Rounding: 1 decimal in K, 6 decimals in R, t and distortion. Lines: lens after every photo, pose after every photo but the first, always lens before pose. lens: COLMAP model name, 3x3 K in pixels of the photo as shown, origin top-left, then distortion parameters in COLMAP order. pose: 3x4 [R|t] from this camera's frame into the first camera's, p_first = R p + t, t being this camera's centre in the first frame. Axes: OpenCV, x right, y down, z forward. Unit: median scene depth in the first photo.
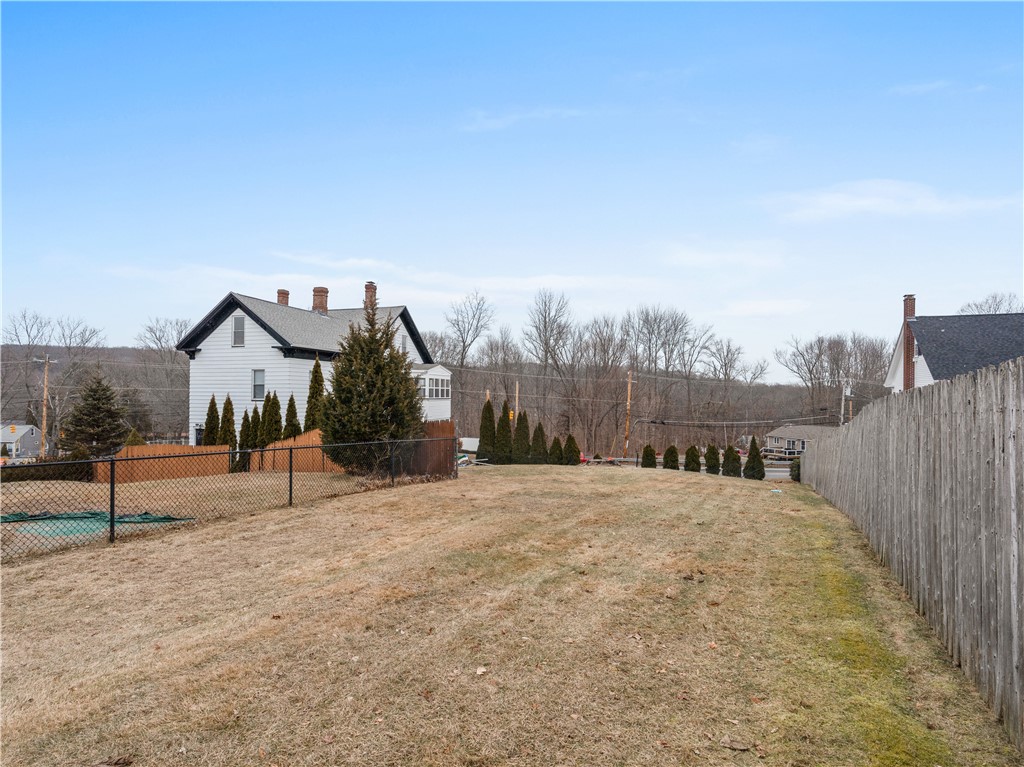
lens RADIAL K [[526.3, 0, 512.0], [0, 526.3, 383.5], [0, 0, 1]] dist [-0.002539, 0.000727]
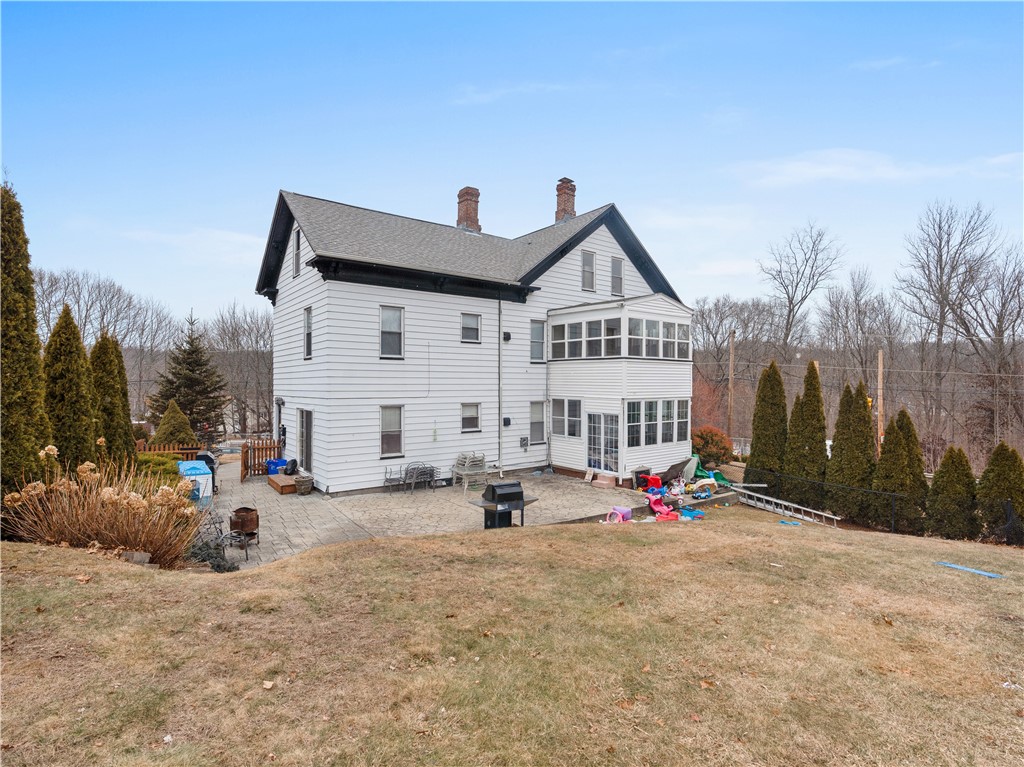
lens RADIAL K [[526.3, 0, 512.0], [0, 526.3, 383.5], [0, 0, 1]] dist [-0.002539, 0.000727]
pose [[0.807561, -0.006468, -0.589748, 0.023725], [0.015413, 0.999830, 0.010140, 0.021273], [0.589582, -0.017279, 0.807524, 0.235648]]
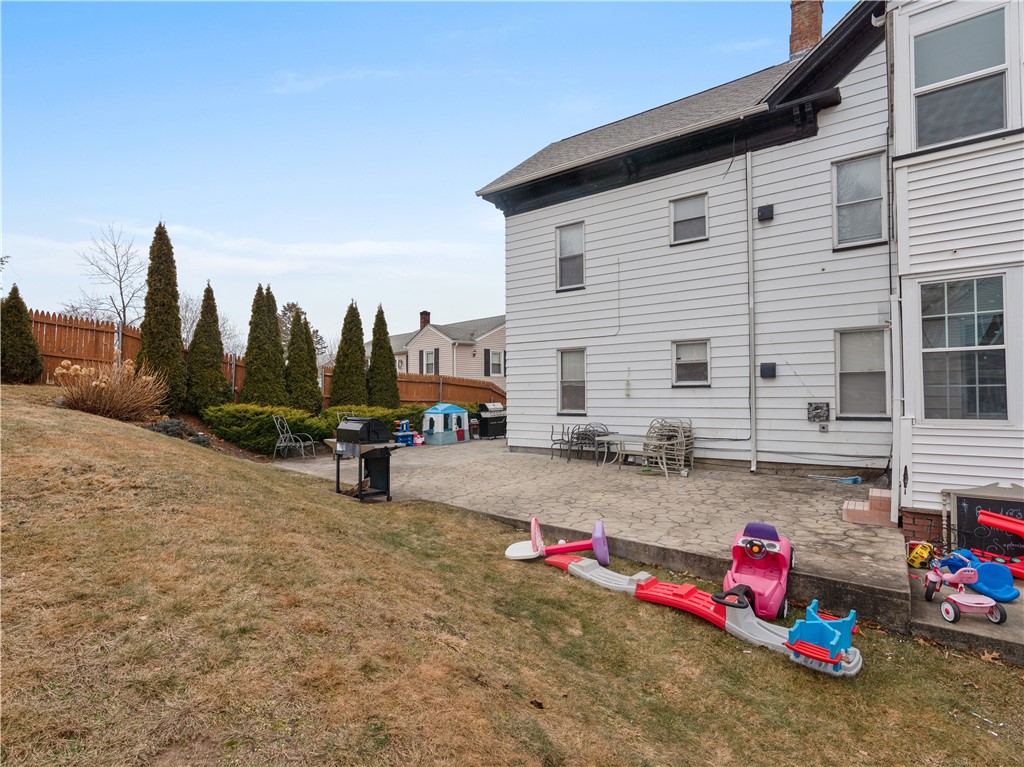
lens RADIAL K [[526.3, 0, 512.0], [0, 526.3, 383.5], [0, 0, 1]] dist [-0.002539, 0.000727]
pose [[-0.364724, -0.030558, -0.930614, 0.022847], [0.019507, 0.998991, -0.040449, 0.051668], [0.930911, -0.032906, -0.363760, 0.438927]]
